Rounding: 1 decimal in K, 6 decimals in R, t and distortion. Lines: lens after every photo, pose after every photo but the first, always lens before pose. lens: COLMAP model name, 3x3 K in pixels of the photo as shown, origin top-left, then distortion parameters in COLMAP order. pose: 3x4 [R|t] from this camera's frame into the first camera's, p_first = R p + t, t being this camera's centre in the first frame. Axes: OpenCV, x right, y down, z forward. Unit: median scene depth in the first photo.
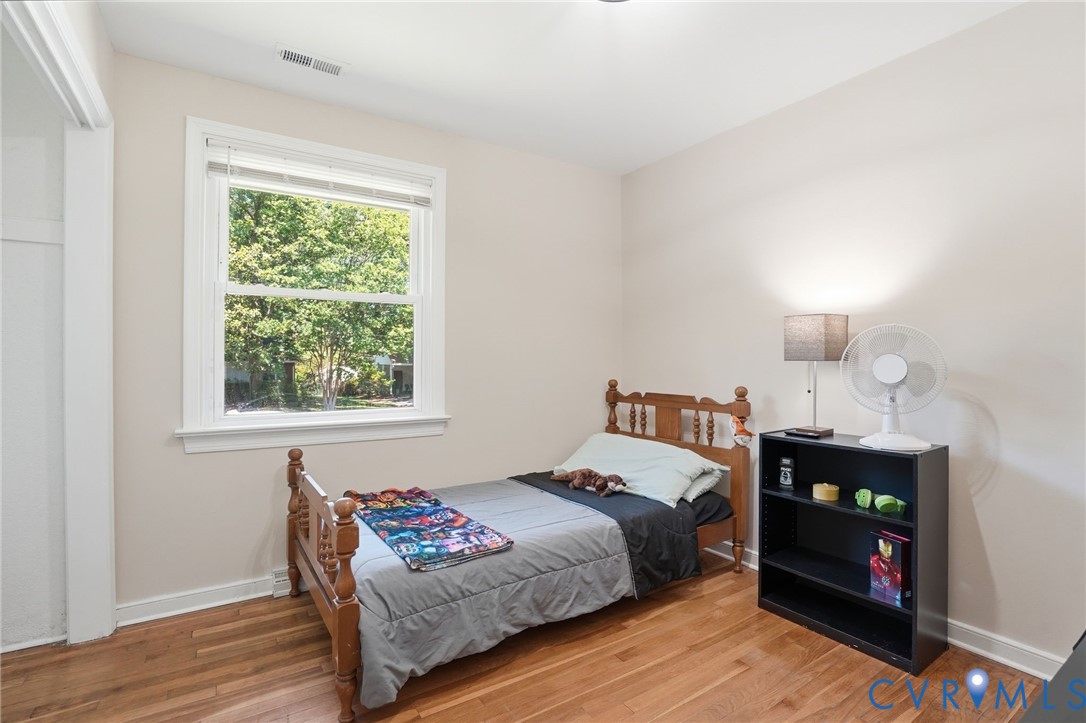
lens RADIAL K [[509.9, 0, 540.7], [0, 509.9, 365.1], [0, 0, 1]] dist [-0.052492, 0.018825]
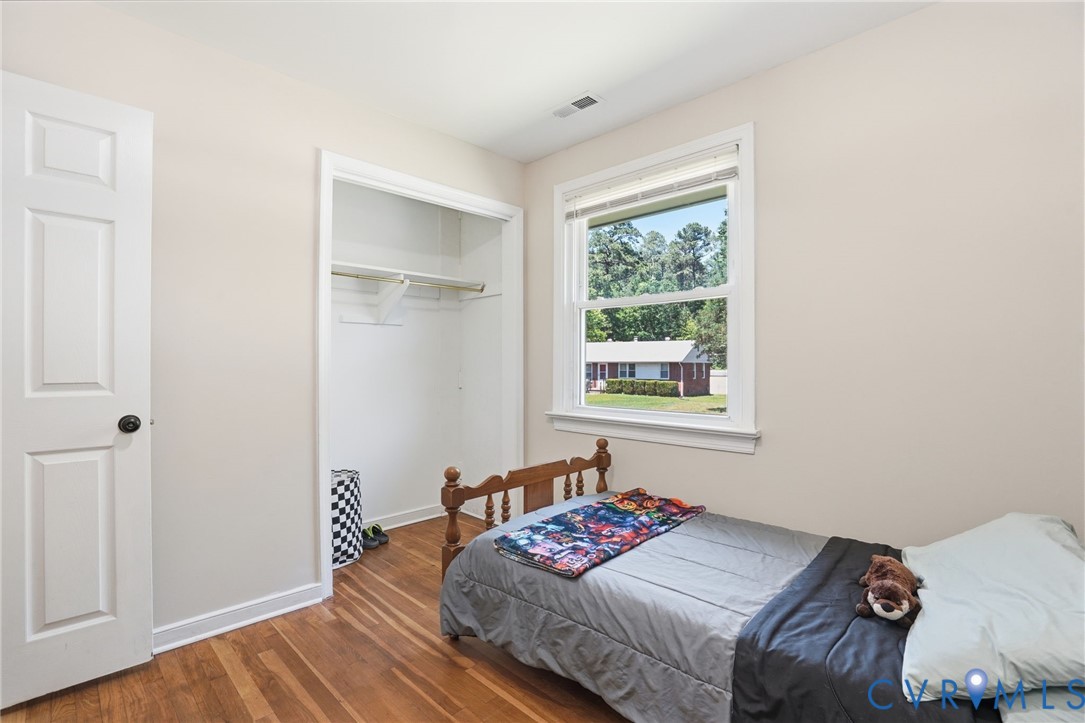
lens RADIAL K [[509.4, 0, 540.2], [0, 509.4, 365.1], [0, 0, 1]] dist [-0.052492, 0.018825]
pose [[0.207629, 0.001902, -0.978206, 0.743925], [-0.002730, 0.999995, 0.001365, -0.003786], [0.978204, 0.002387, 0.207633, 0.738663]]
